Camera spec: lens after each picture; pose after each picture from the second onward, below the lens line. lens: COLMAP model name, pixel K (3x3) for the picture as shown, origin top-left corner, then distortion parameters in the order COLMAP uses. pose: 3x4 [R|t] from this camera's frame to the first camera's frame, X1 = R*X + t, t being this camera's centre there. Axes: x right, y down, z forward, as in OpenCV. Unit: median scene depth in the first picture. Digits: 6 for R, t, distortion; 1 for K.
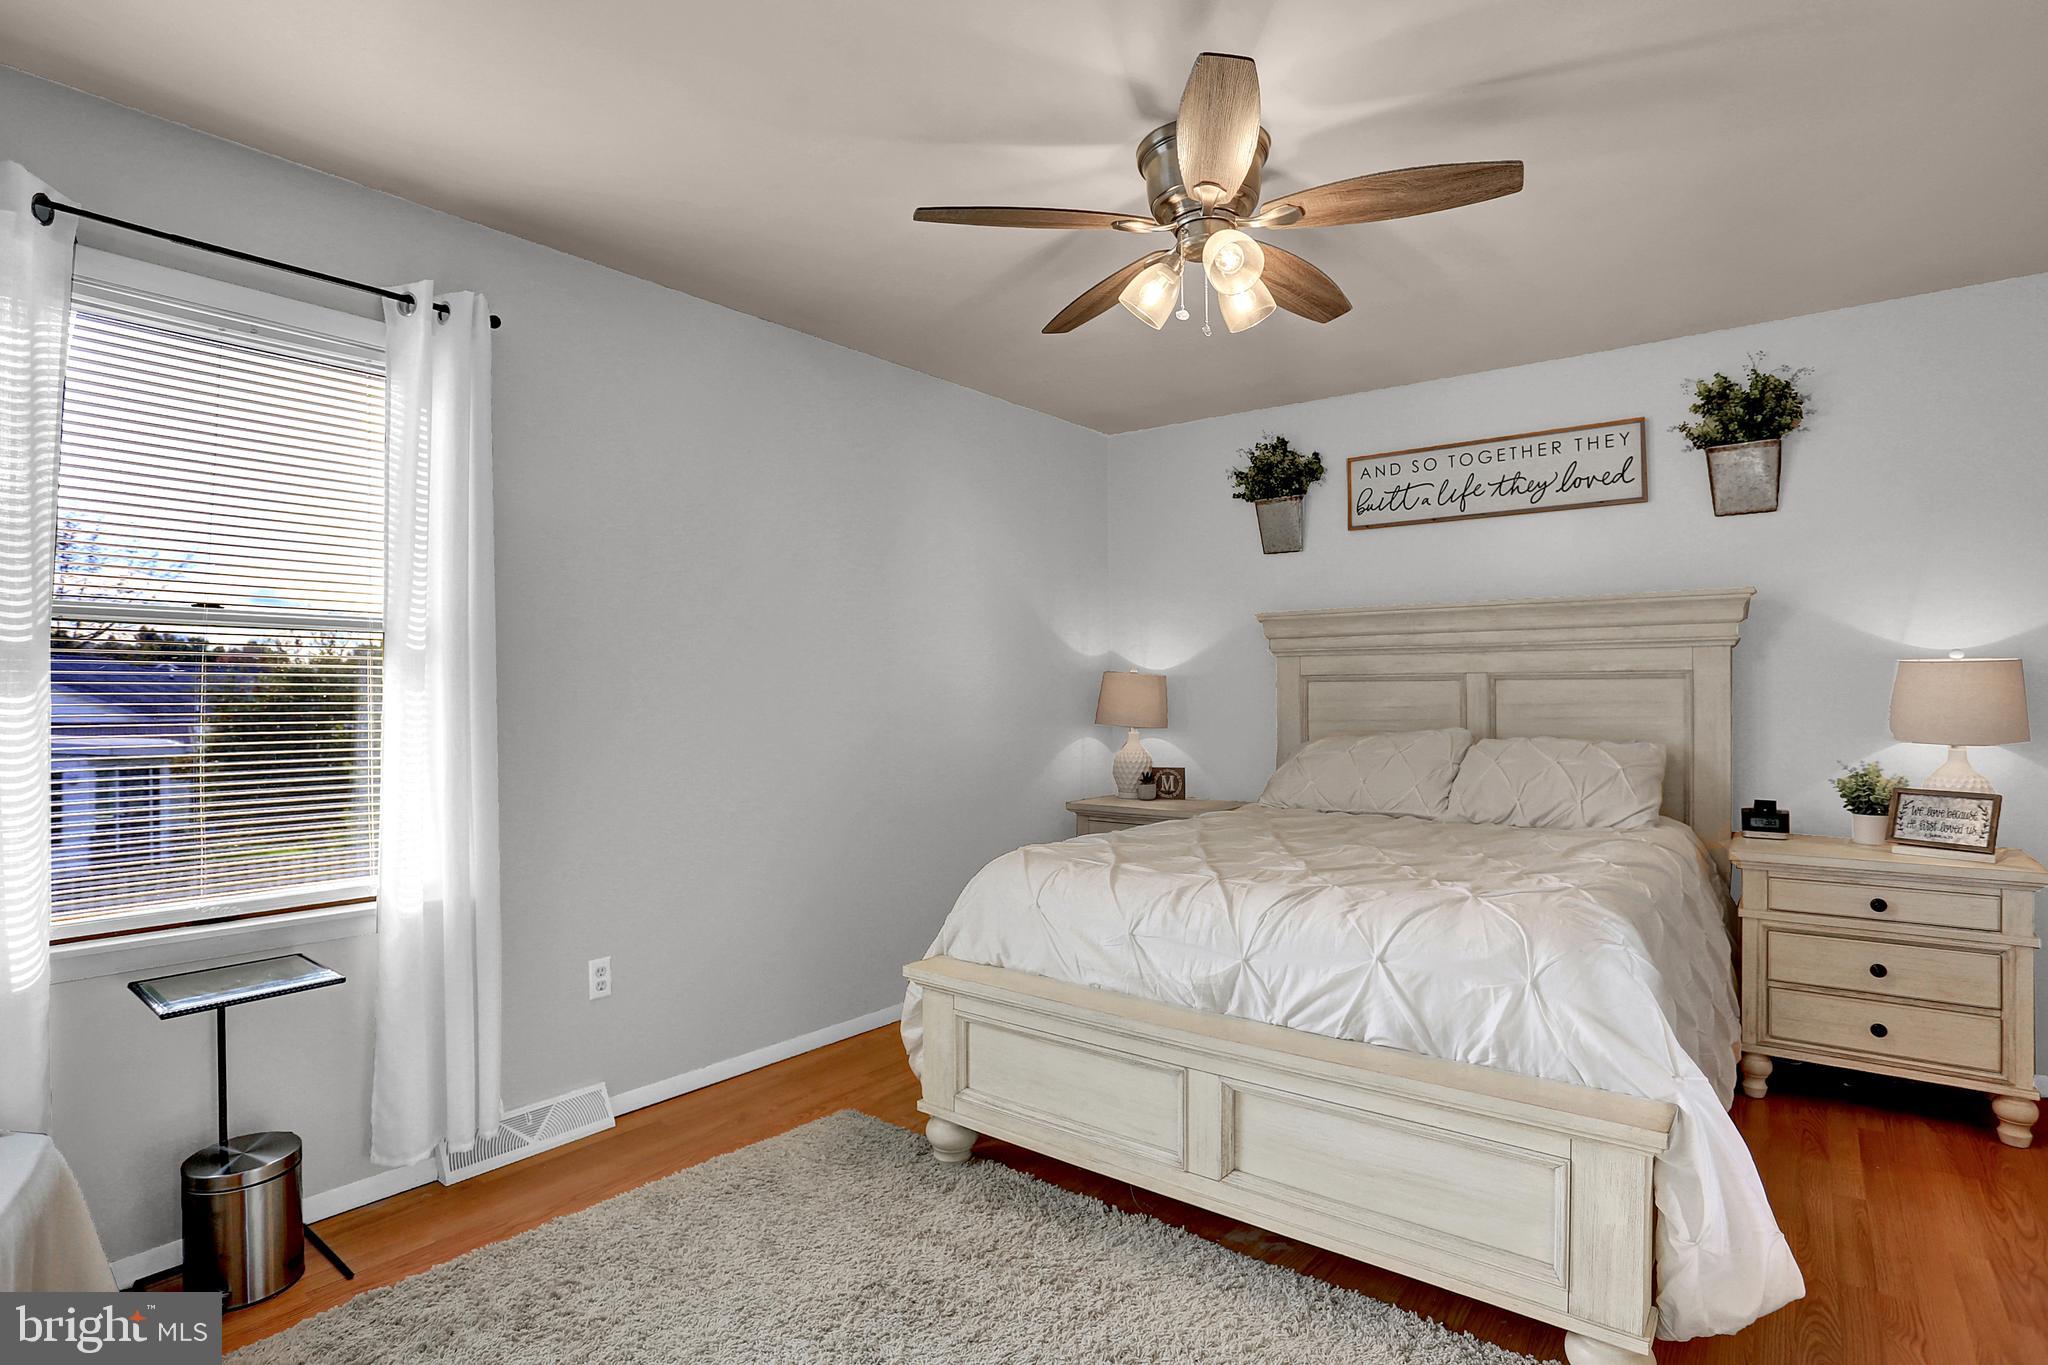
lens RADIAL K [[1013.5, 0, 1018.0], [0, 1013.5, 686.8], [0, 0, 1]] dist [-0.076103, 0.043498]
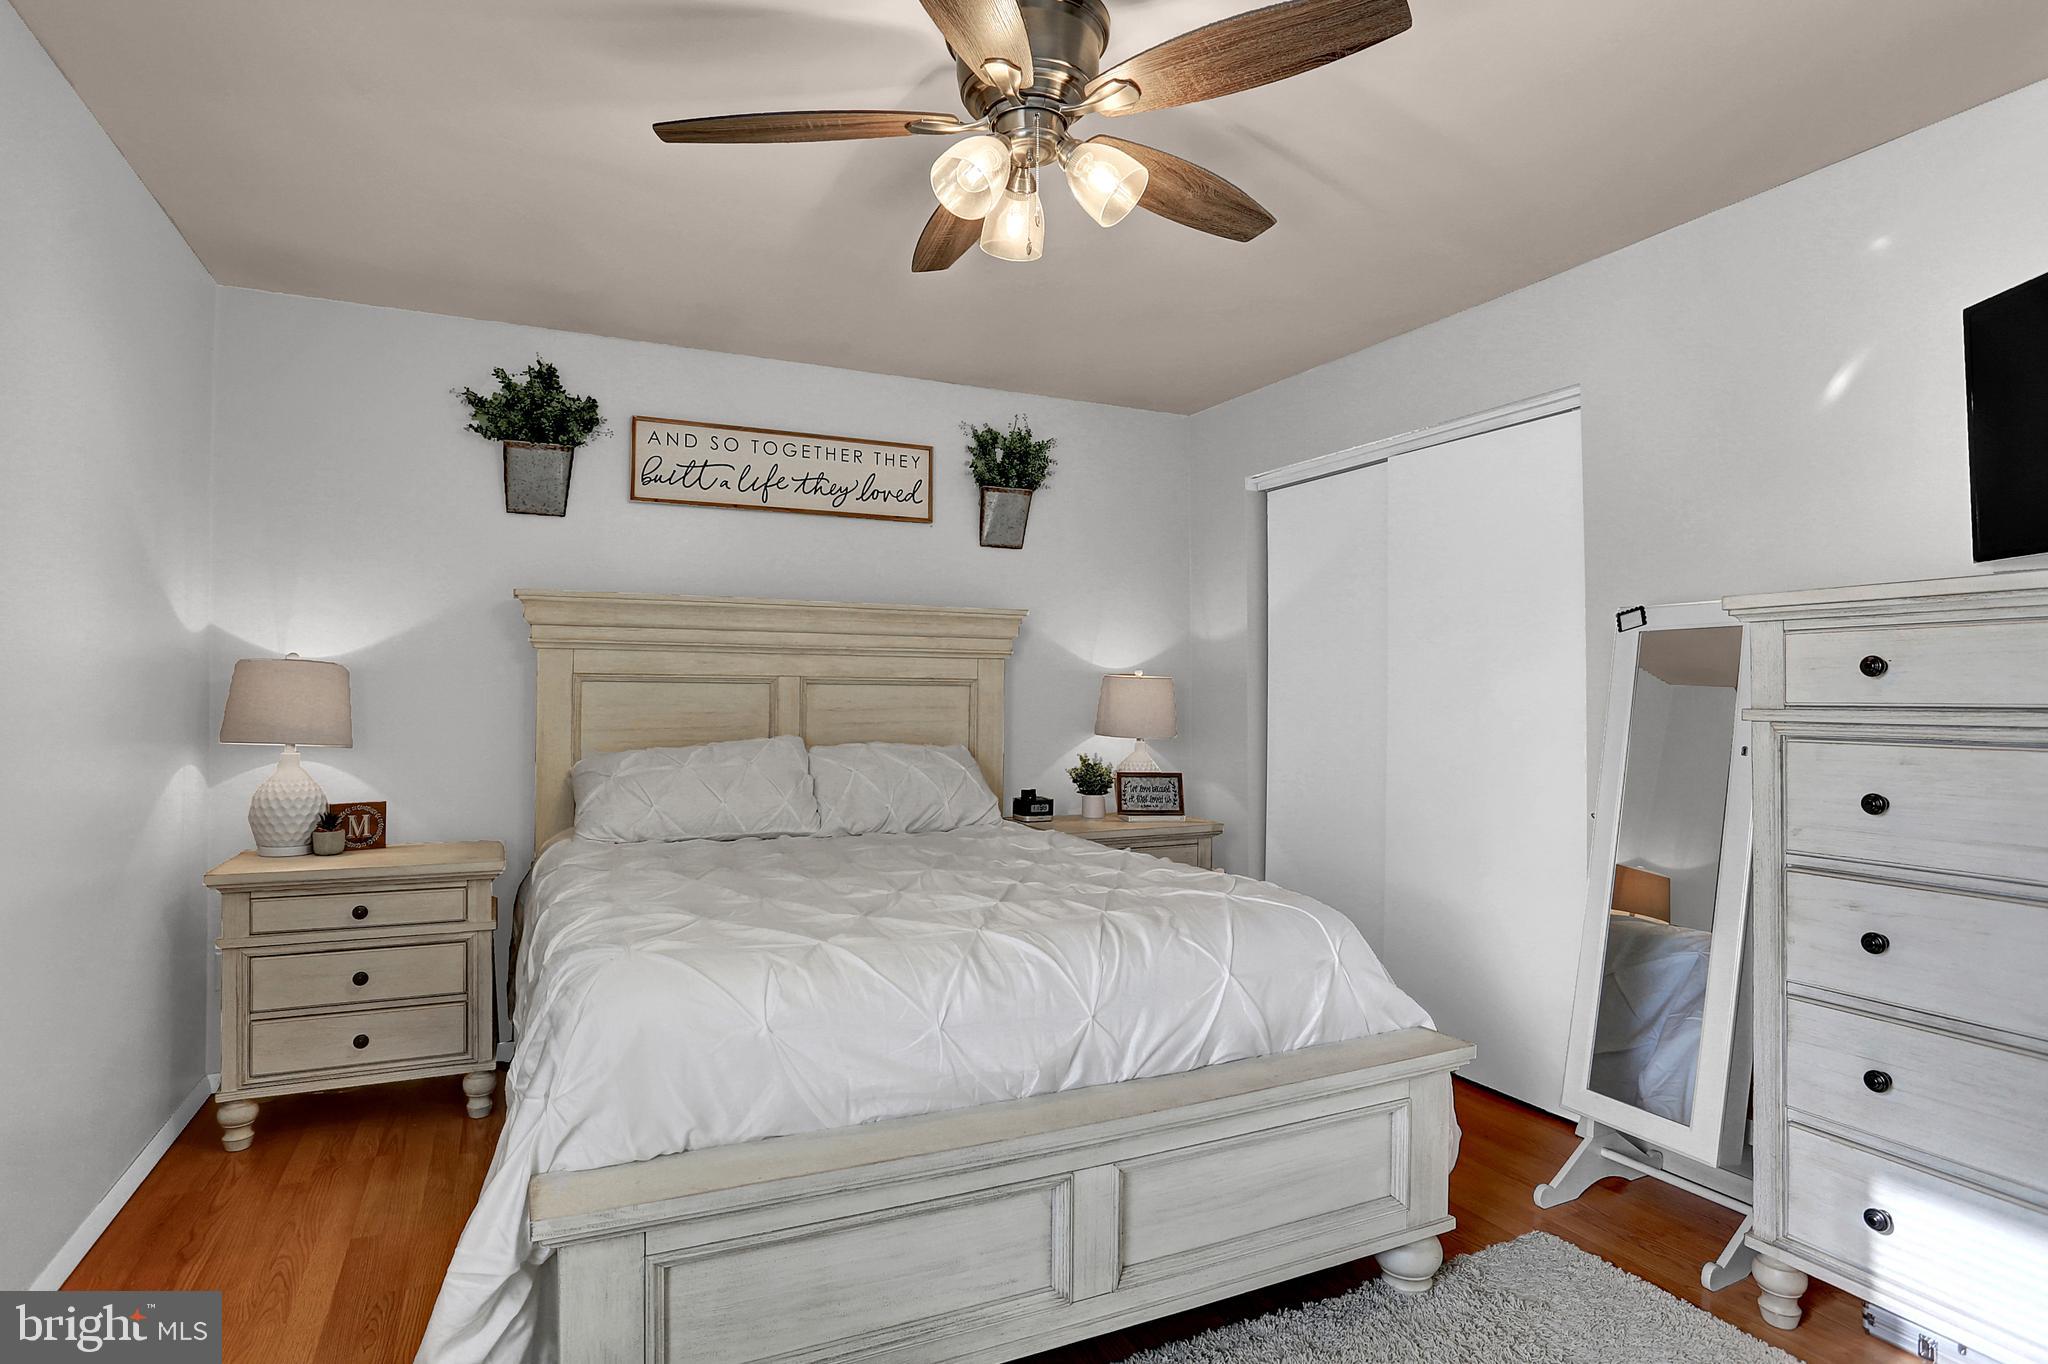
lens RADIAL K [[1056.9, 0, 999.1], [0, 1056.9, 661.5], [0, 0, 1]] dist [-0.062858, 0.027340]
pose [[0.464100, 0.036053, 0.885049, -0.334285], [-0.013823, 0.999344, -0.033460, 0.002892], [-0.885675, 0.003294, 0.464294, 0.368665]]
